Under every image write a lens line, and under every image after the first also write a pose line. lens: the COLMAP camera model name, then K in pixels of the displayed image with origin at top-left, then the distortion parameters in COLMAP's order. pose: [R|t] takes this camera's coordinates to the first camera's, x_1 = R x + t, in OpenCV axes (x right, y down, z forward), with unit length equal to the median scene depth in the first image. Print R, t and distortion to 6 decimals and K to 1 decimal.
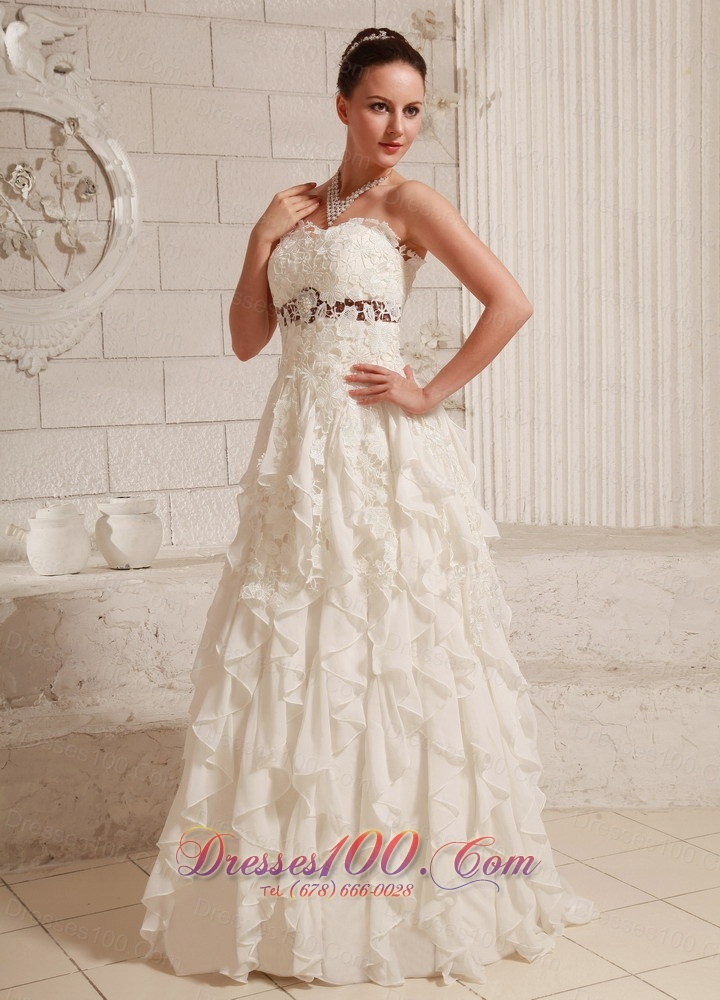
lens RADIAL K [[1522.5, 0, 330.1], [0, 1522.5, 479.8], [0, 0, 1]] dist [0.106361, 0.000000]
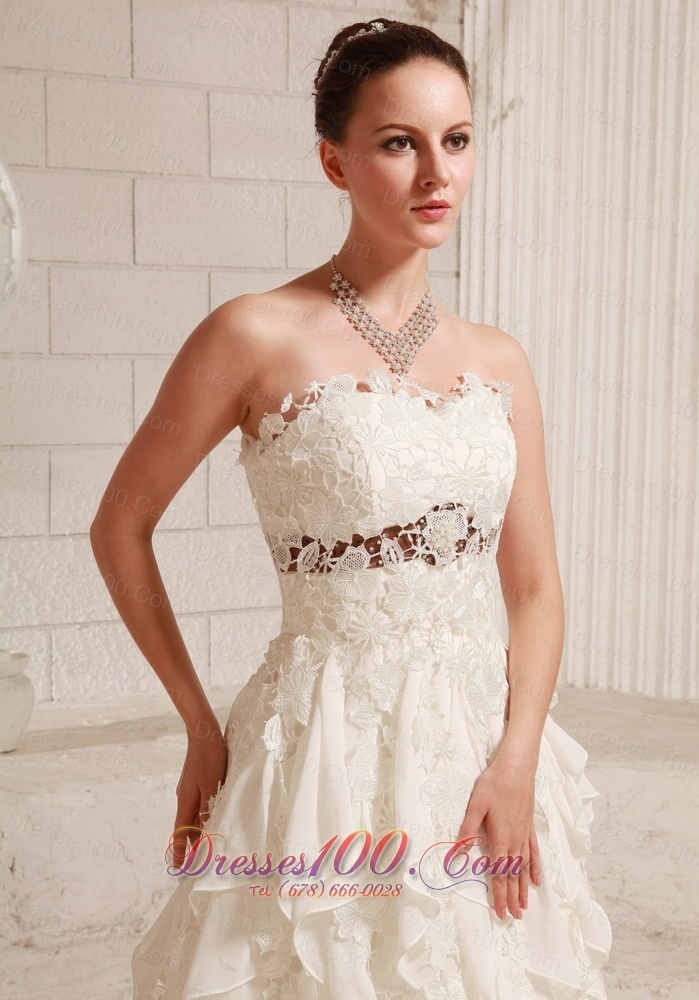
lens RADIAL K [[1798.9, 0, 318.5], [0, 1798.9, 490.1], [0, 0, 1]] dist [0.201119, 0.000000]
pose [[0.999053, 0.038799, 0.019688, 0.003343], [-0.038870, 0.999239, 0.003260, -0.067751], [-0.019546, -0.004023, 0.999801, 0.131380]]
